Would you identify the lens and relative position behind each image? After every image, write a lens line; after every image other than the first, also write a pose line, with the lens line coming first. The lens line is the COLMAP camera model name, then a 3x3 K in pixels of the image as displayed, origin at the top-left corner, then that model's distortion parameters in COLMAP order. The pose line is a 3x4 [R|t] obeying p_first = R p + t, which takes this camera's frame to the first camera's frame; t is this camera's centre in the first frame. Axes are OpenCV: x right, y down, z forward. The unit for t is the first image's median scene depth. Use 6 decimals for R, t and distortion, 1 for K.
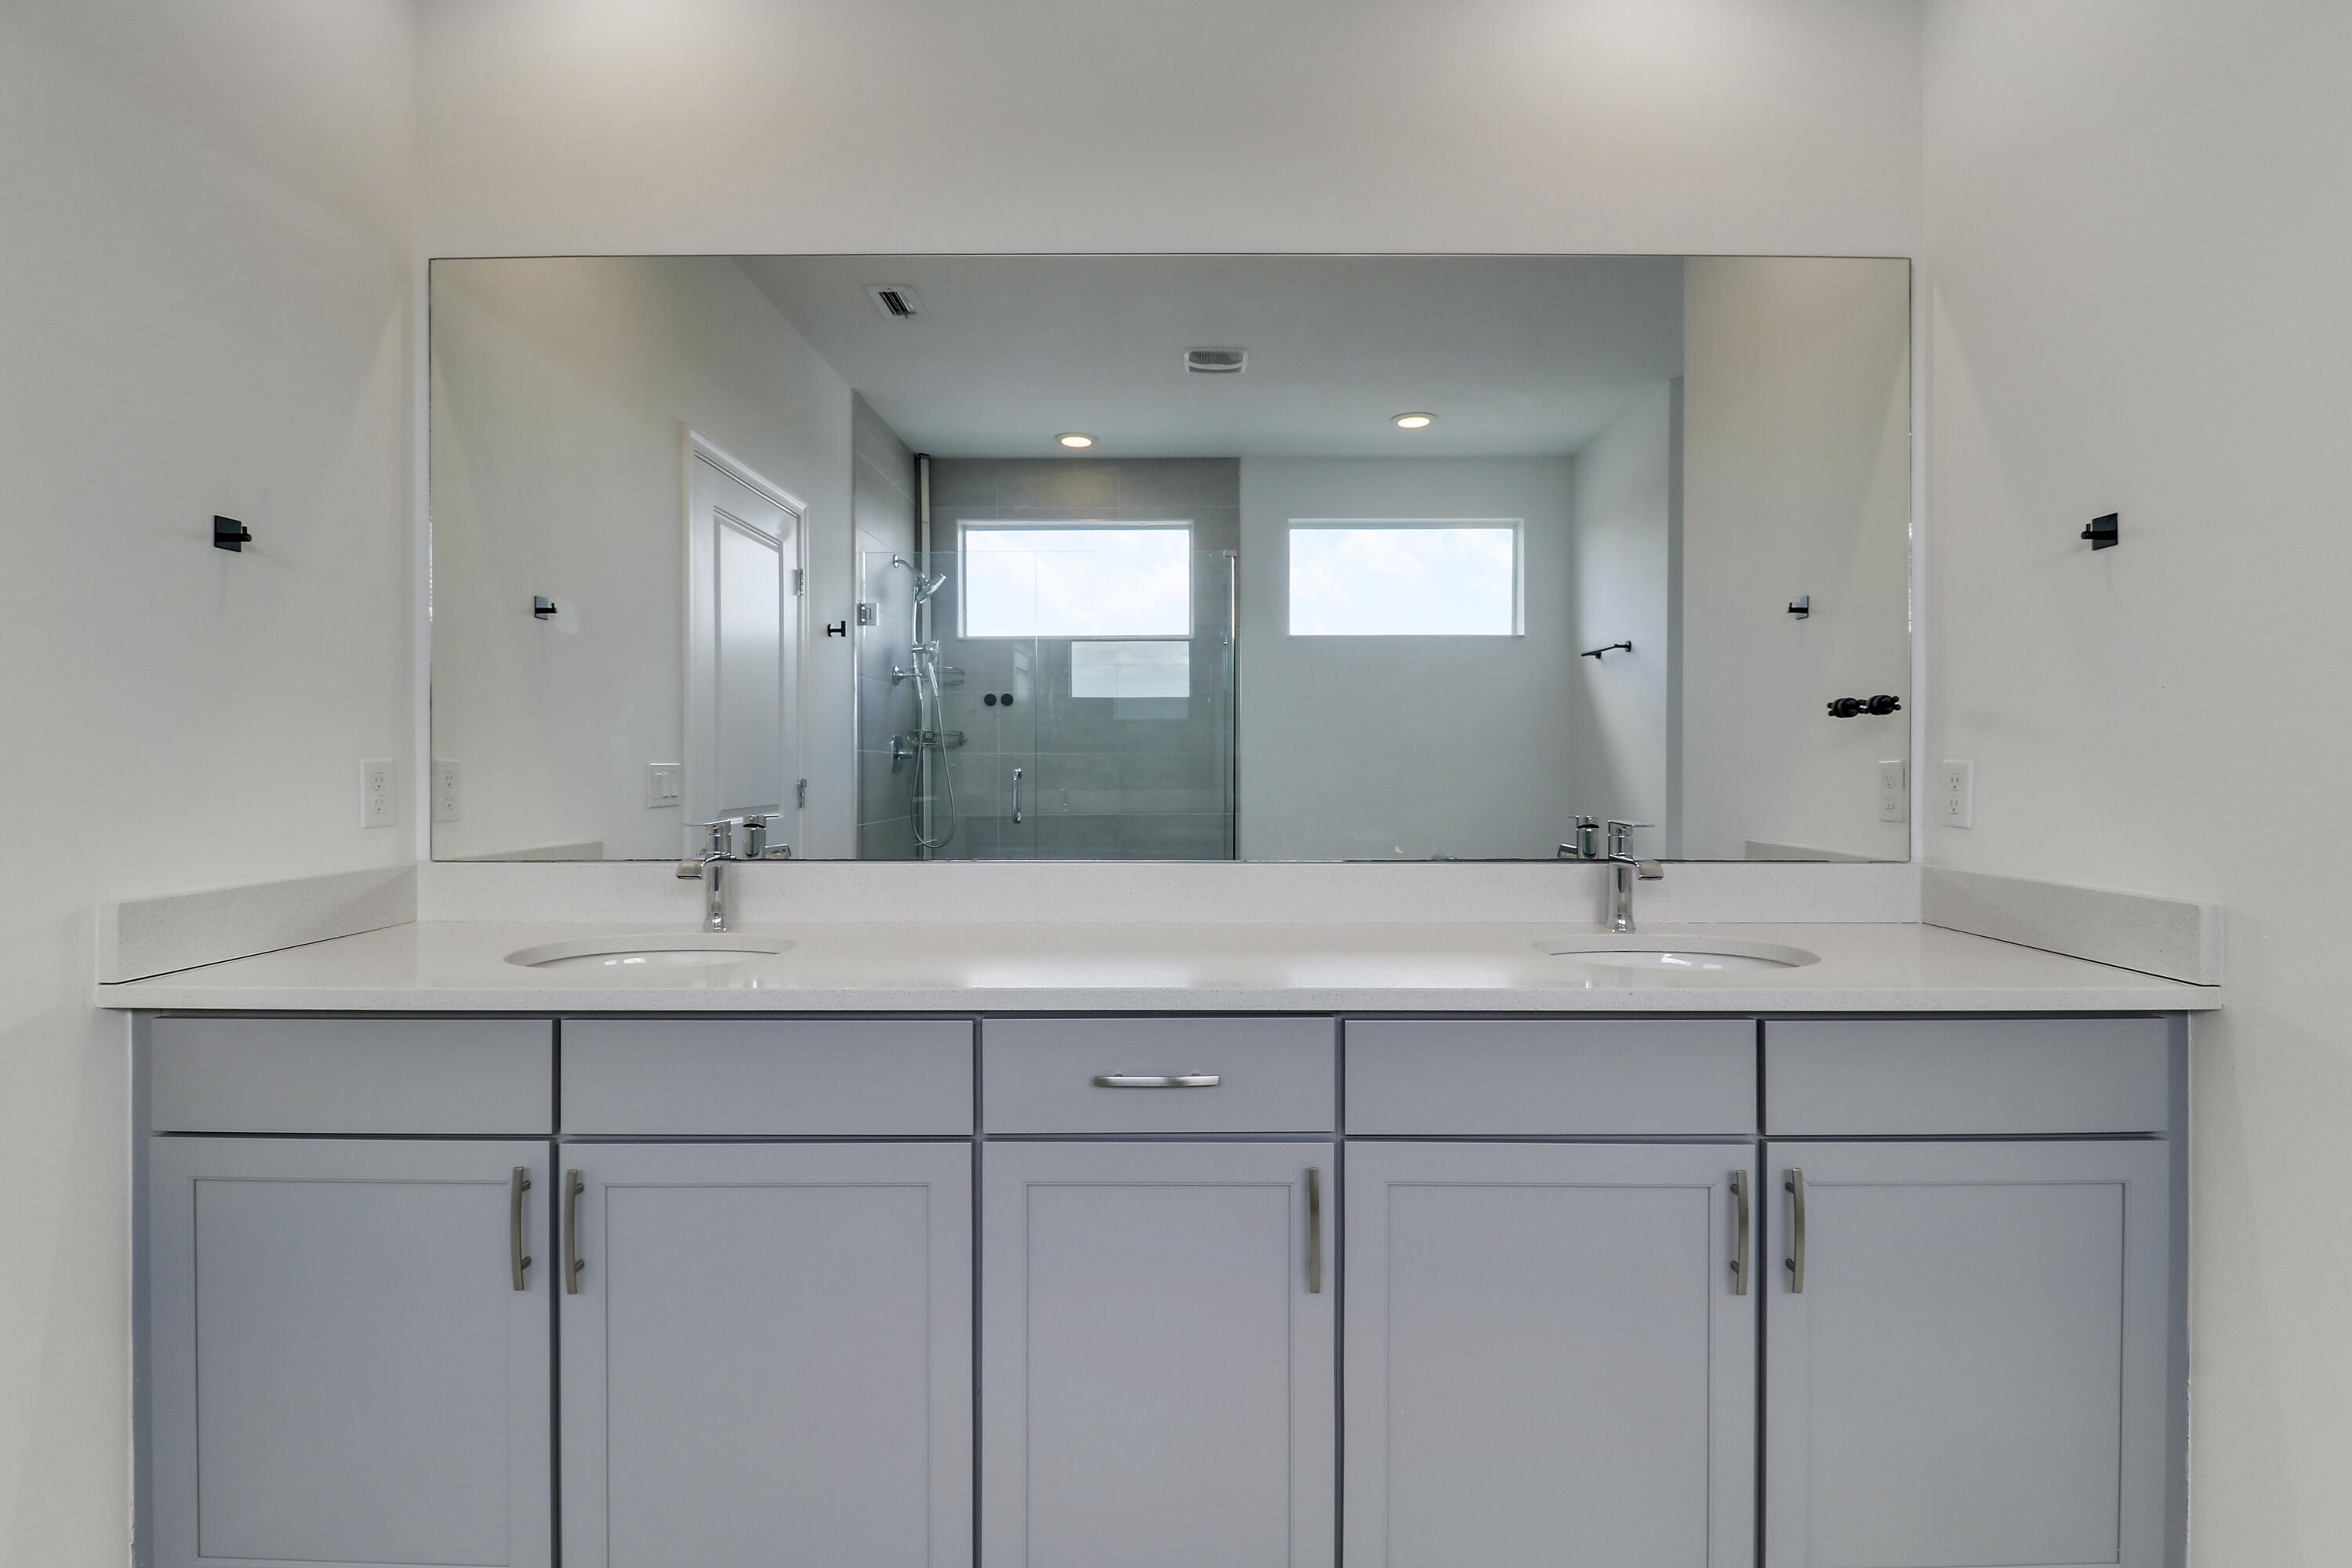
lens RADIAL K [[1095.4, 0, 1172.6], [0, 1095.4, 747.3], [0, 0, 1]] dist [0.013494, 0.000600]
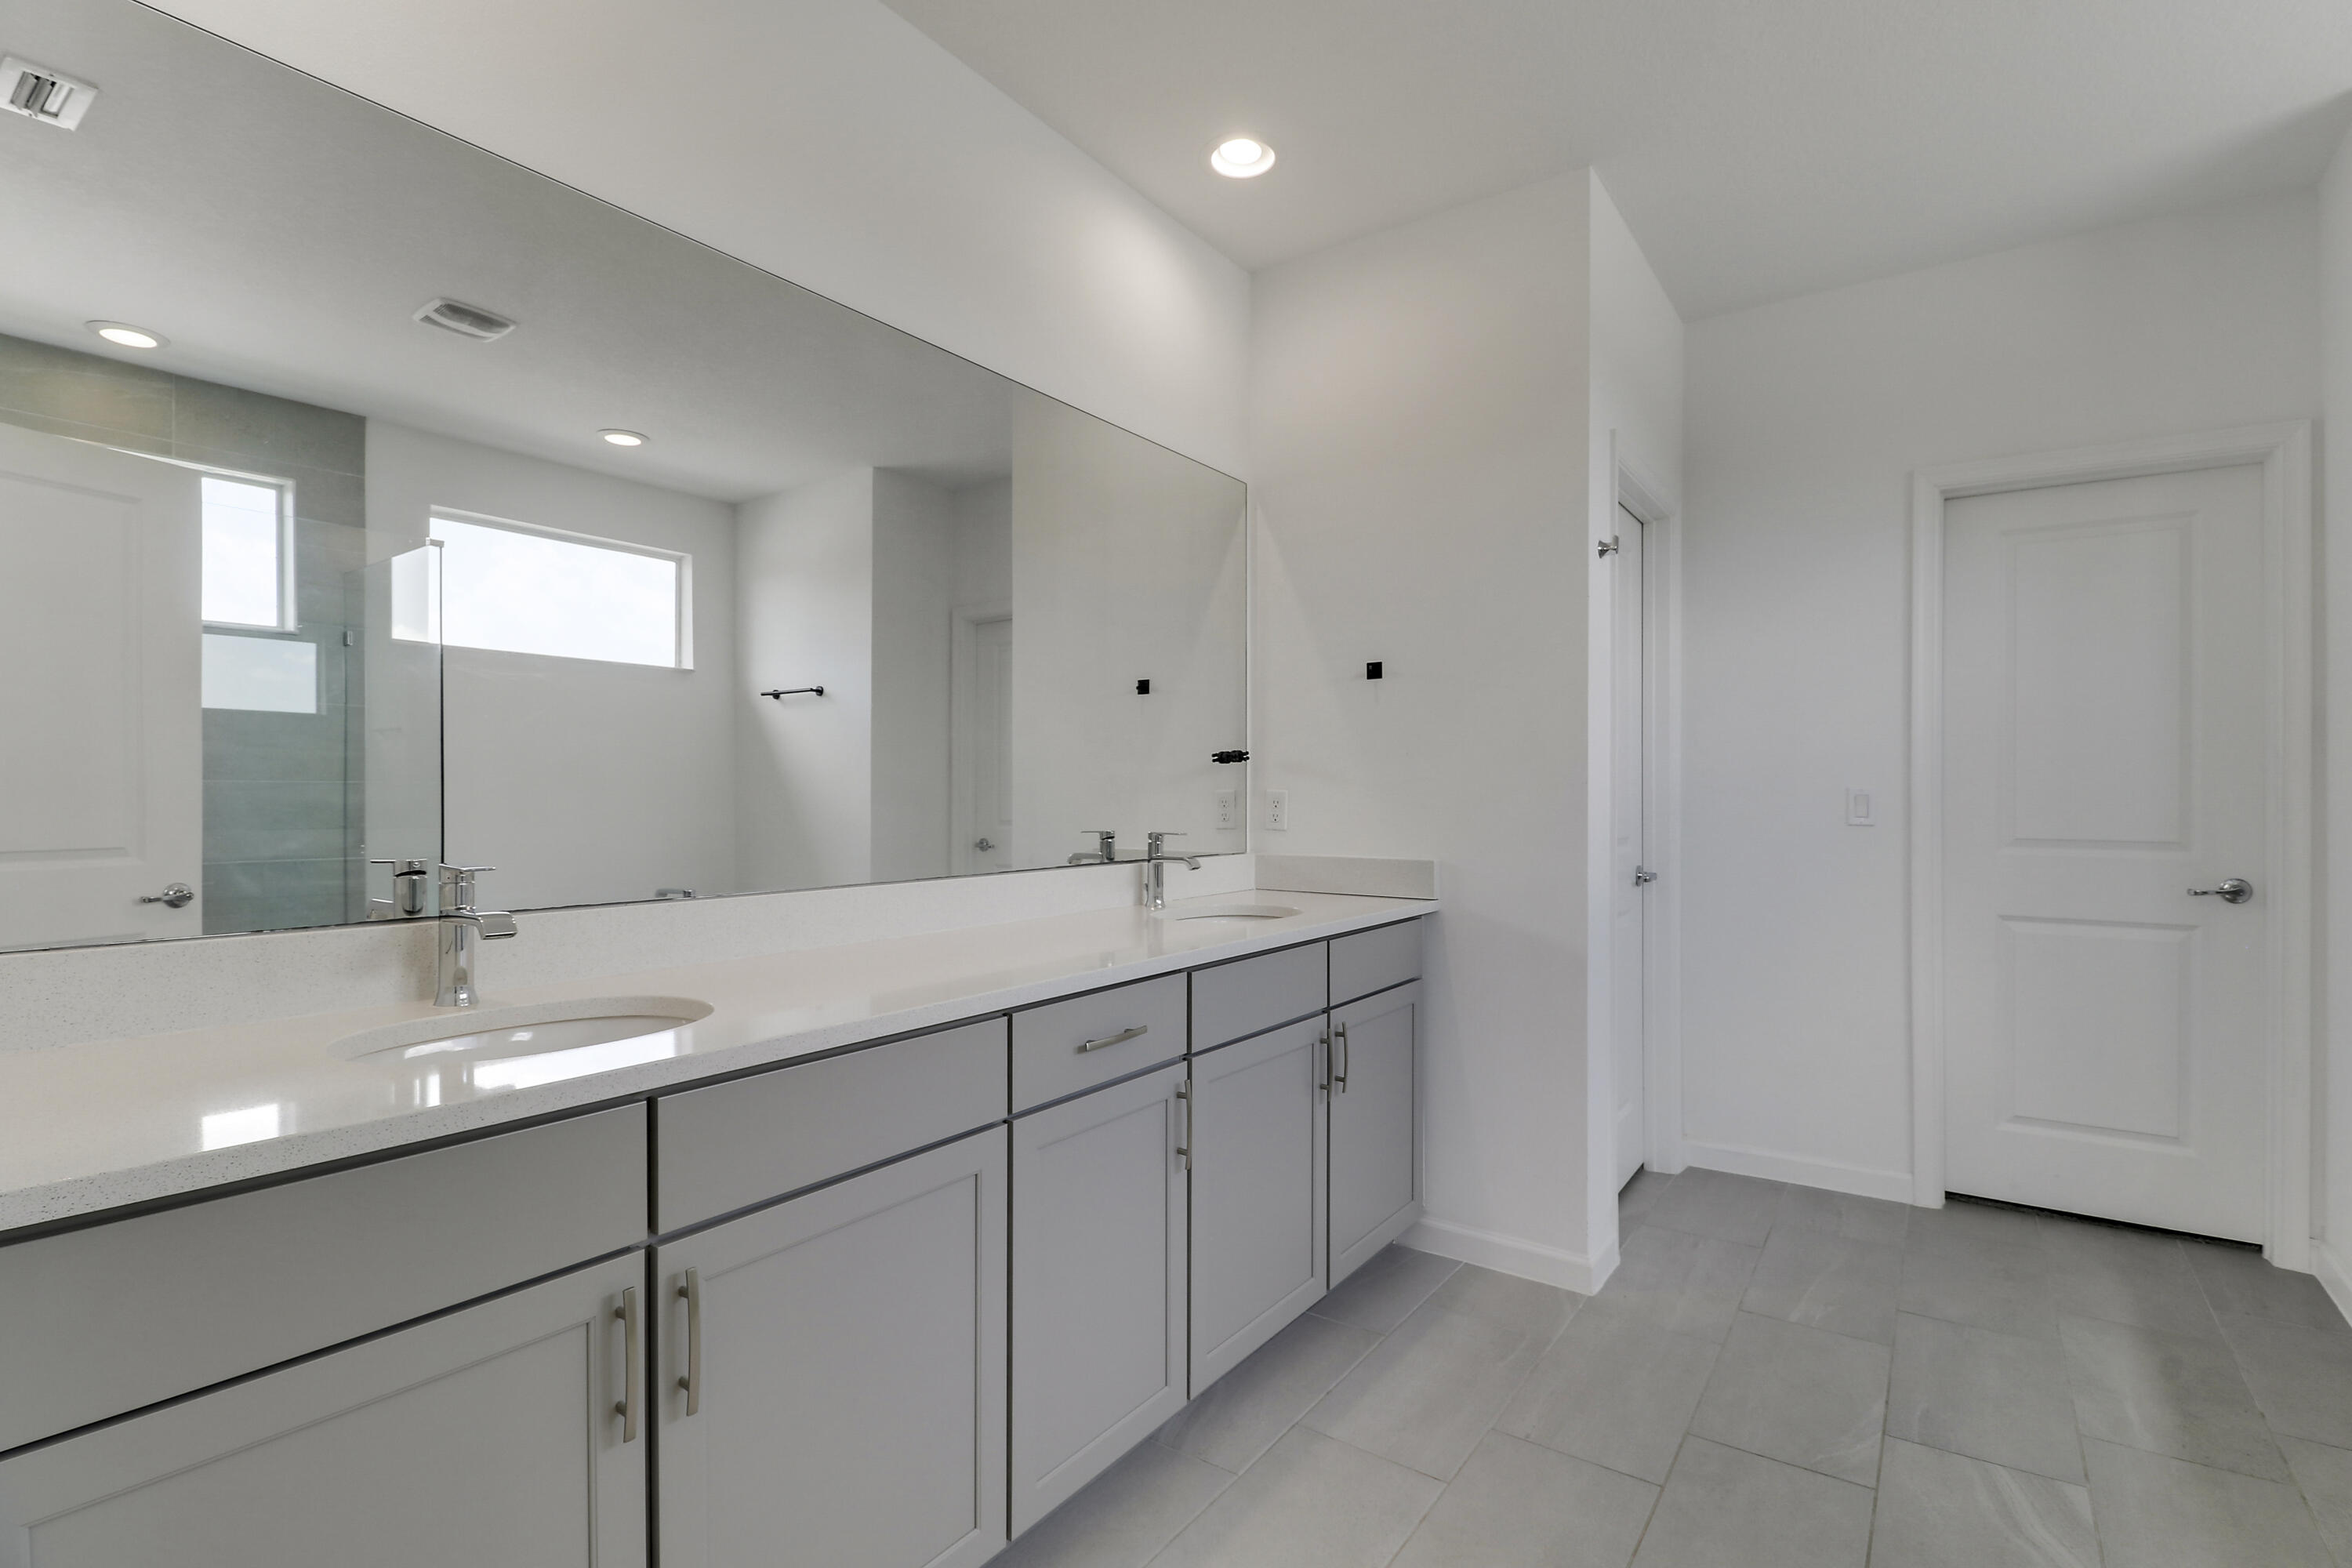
lens RADIAL K [[1080.5, 0, 1176.0], [0, 1080.5, 784.0], [0, 0, 1]] dist [0.000723, -0.010308]
pose [[0.586129, 0.009099, 0.810167, -0.669581], [-0.010253, 0.999940, -0.003812, 0.009095], [-0.810153, -0.006072, 0.586187, 0.147861]]
